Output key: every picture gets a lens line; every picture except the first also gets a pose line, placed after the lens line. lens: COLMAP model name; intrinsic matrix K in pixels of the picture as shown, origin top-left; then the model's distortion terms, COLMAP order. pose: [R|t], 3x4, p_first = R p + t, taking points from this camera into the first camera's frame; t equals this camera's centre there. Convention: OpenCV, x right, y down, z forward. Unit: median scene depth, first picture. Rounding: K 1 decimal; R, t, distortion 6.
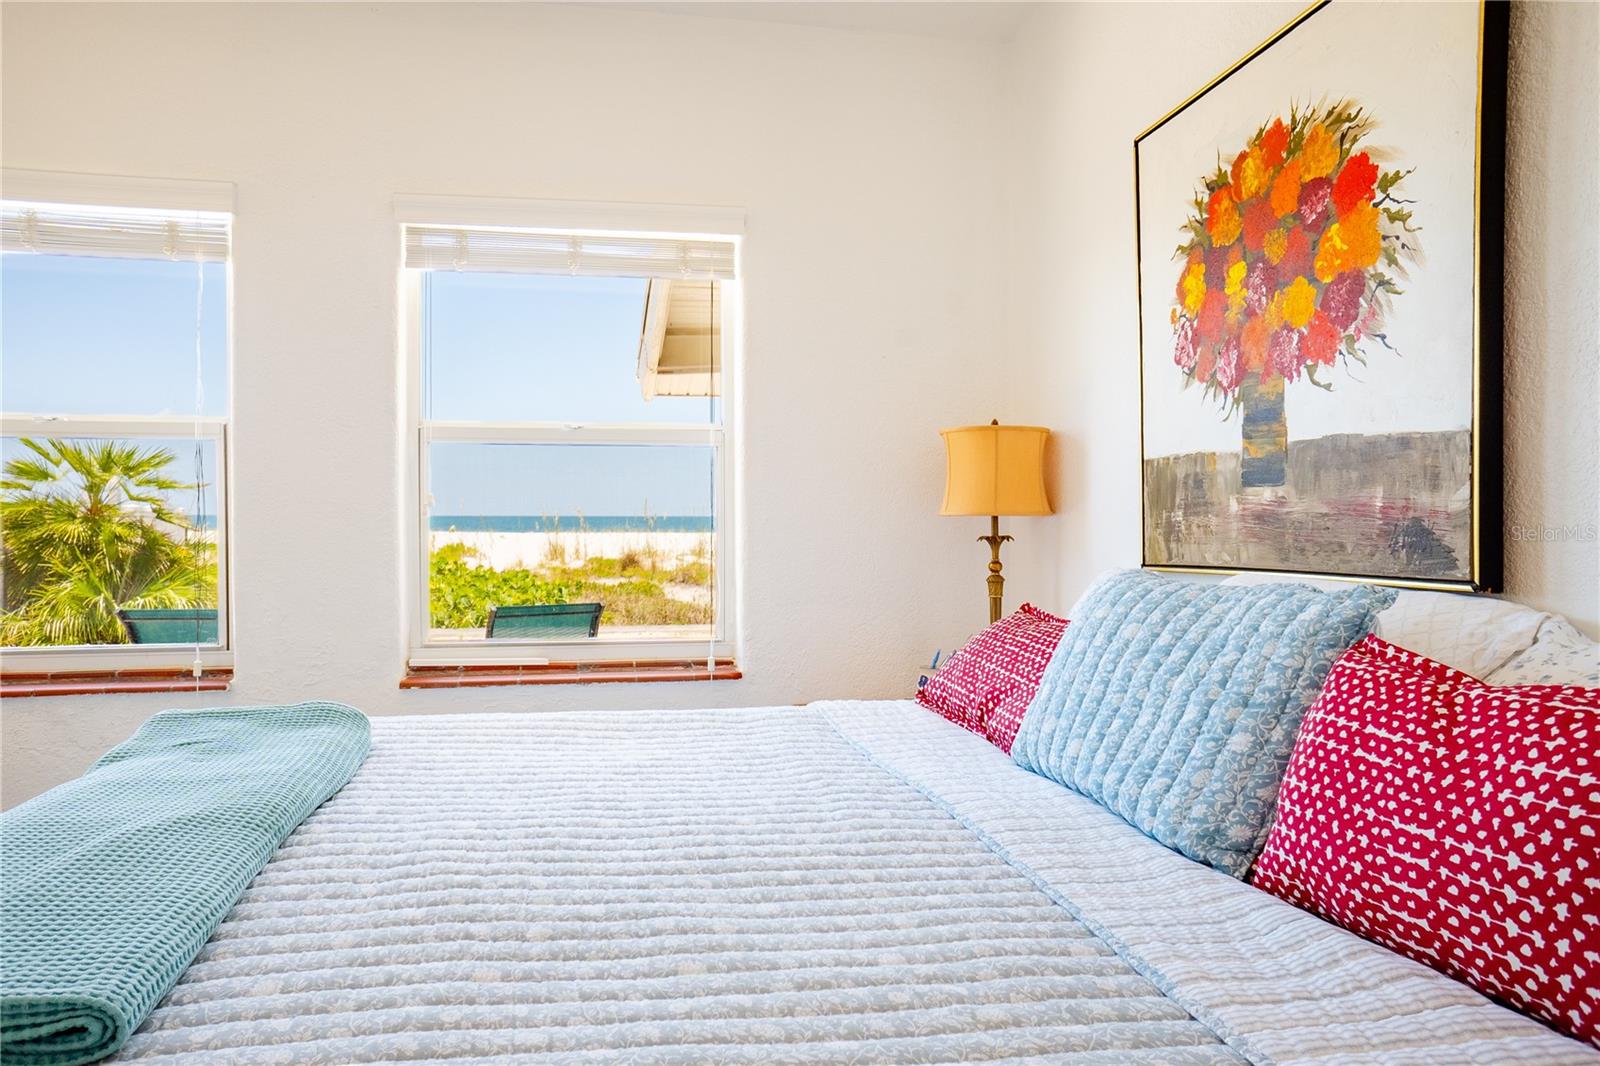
lens RADIAL K [[1079.6, 0, 799.5], [0, 1079.6, 538.4], [0, 0, 1]] dist [-0.051728, 0.060169]
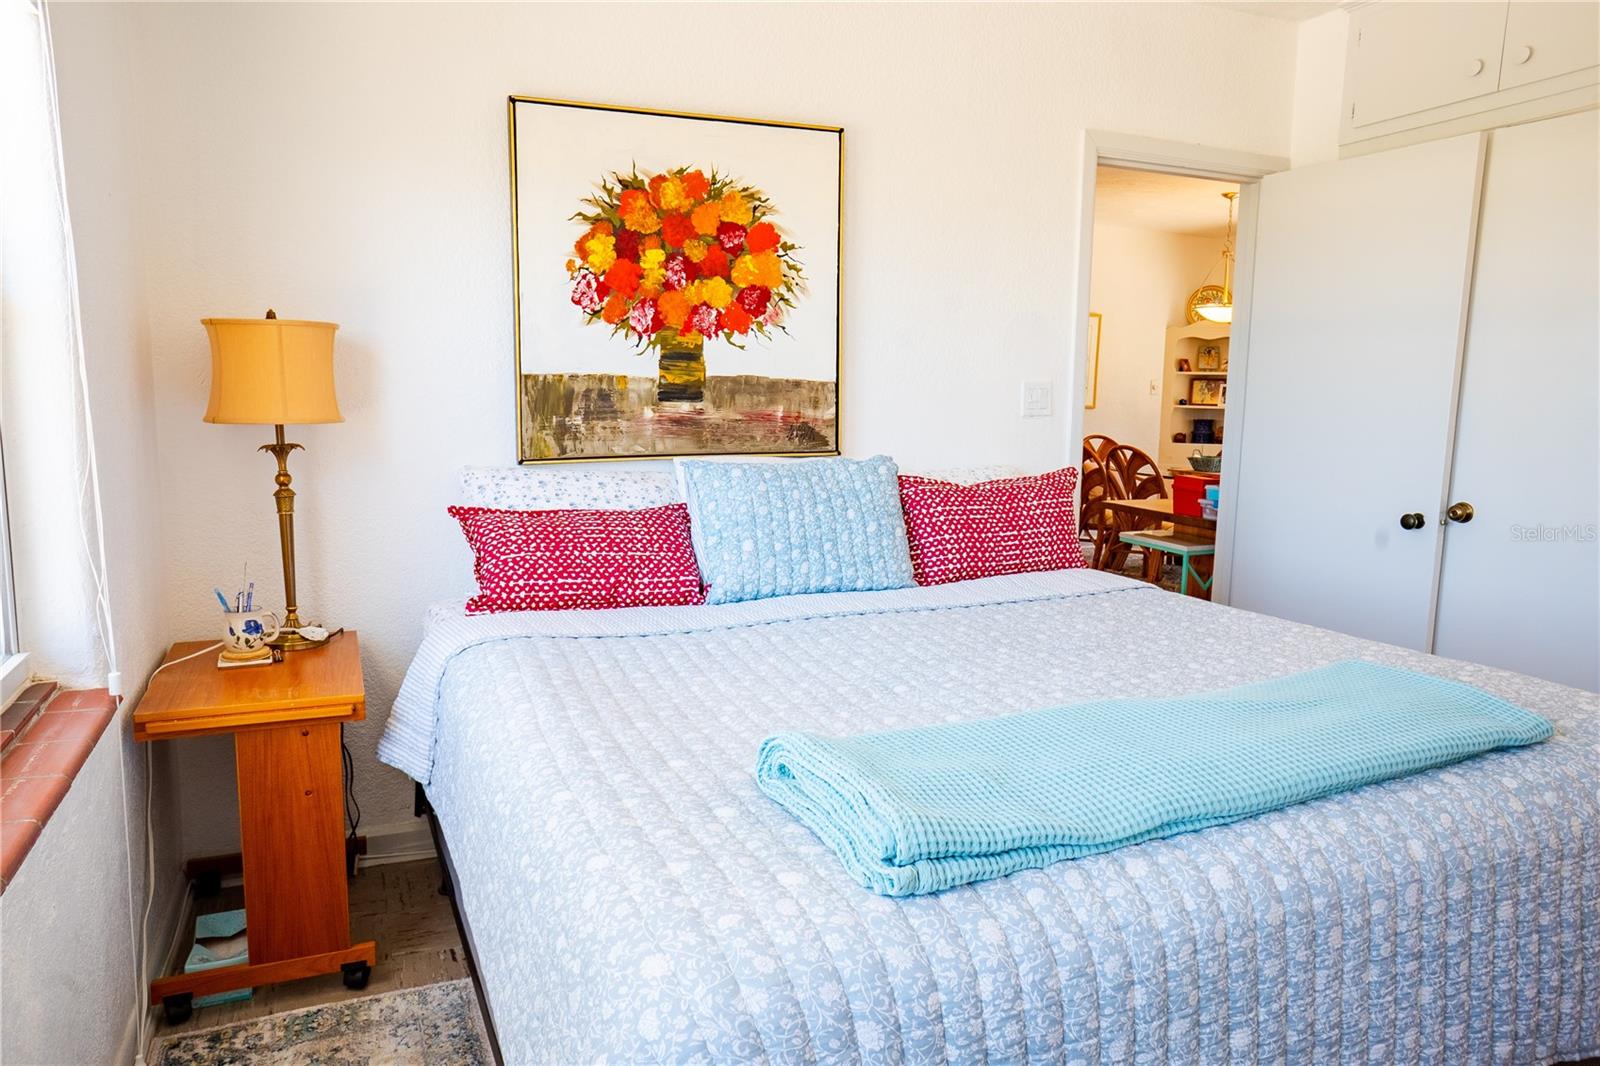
lens RADIAL K [[1079.6, 0, 793.7], [0, 1079.6, 529.9], [0, 0, 1]] dist [-0.051728, 0.060169]
pose [[-0.228229, -0.132882, 0.964497, -1.167550], [0.002266, 0.990567, 0.137010, -0.079319], [-0.973605, 0.033455, -0.225775, 1.212256]]
